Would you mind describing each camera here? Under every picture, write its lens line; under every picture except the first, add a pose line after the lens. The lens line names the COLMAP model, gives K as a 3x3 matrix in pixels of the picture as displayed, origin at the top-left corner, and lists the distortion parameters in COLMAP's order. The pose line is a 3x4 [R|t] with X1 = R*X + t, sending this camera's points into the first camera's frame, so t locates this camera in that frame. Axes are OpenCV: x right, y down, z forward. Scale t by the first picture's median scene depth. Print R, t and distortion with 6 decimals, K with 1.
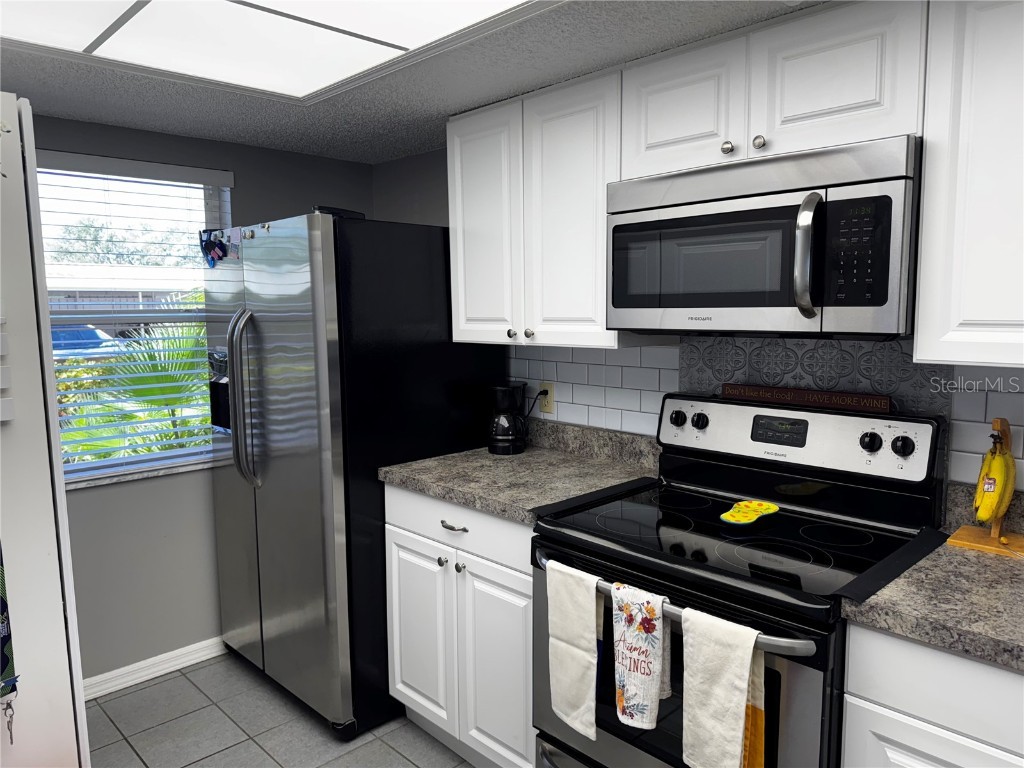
lens RADIAL K [[731.8, 0, 500.6], [0, 731.8, 379.9], [0, 0, 1]] dist [0.132653, -0.184847]
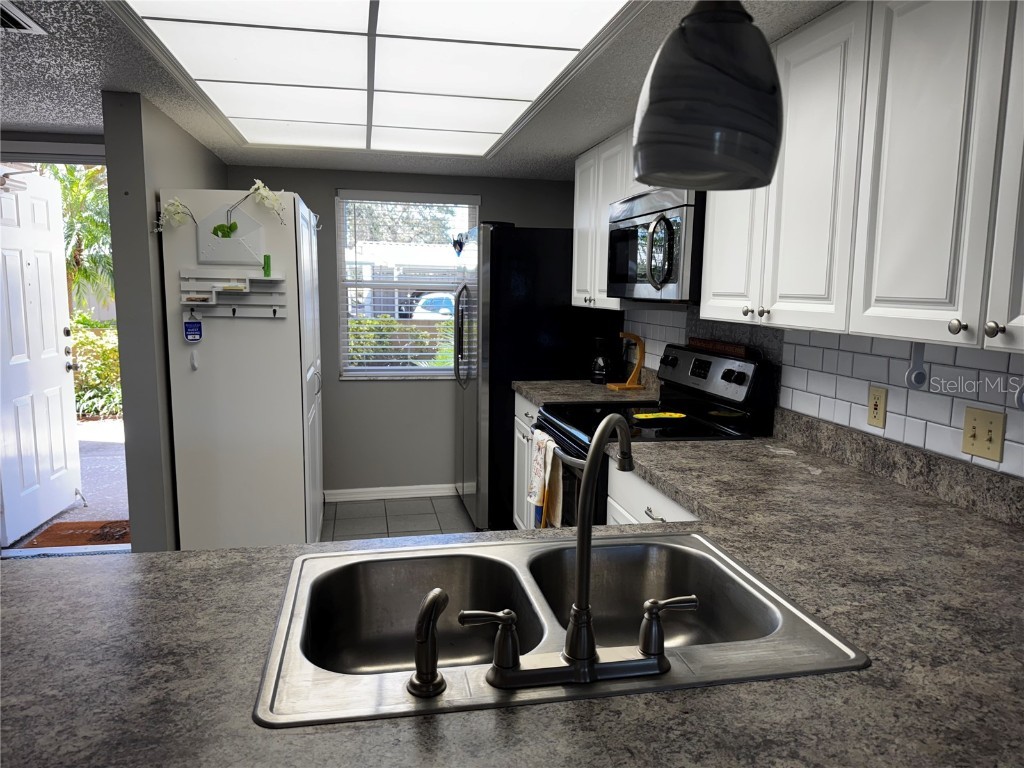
lens RADIAL K [[737.1, 0, 513.1], [0, 737.1, 383.7], [0, 0, 1]] dist [0.100502, -0.154133]
pose [[0.850640, 0.095491, -0.517004, 0.666560], [-0.082212, 0.995430, 0.048591, 0.045460], [0.519282, 0.001170, 0.854602, -0.371063]]
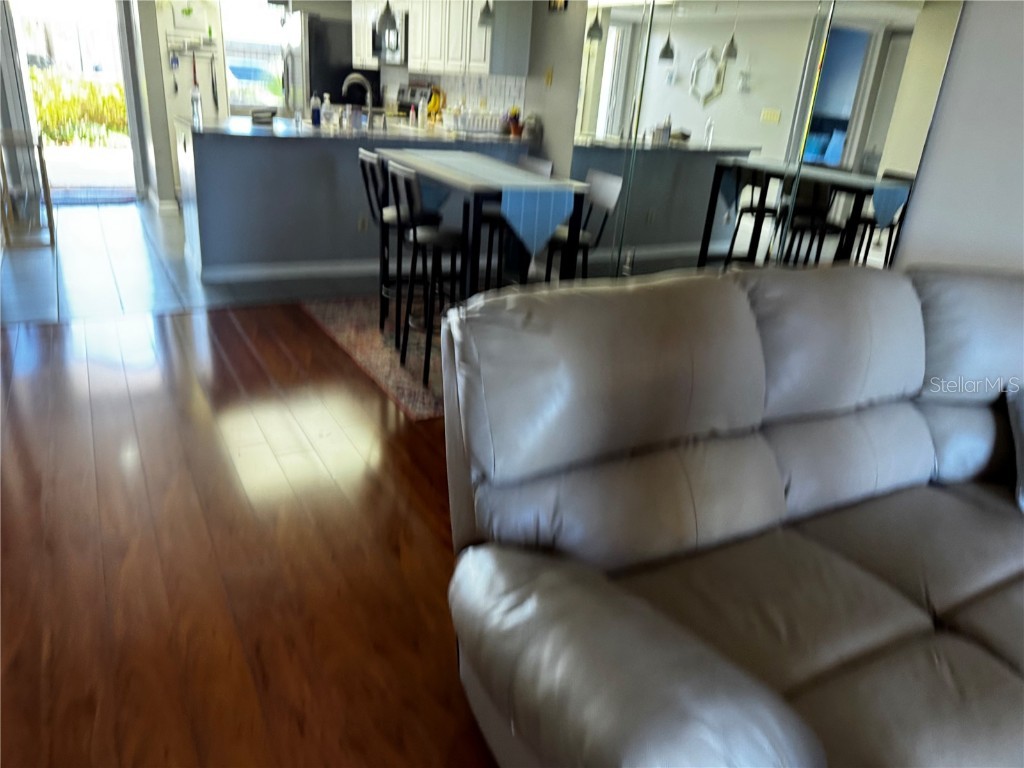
lens RADIAL K [[737.1, 0, 513.1], [0, 737.1, 383.7], [0, 0, 1]] dist [0.100502, -0.154133]
pose [[0.965921, 0.172170, -0.193271, 1.402772], [-0.112958, 0.952228, 0.283730, 0.252804], [0.232888, -0.252229, 0.939225, -2.032033]]
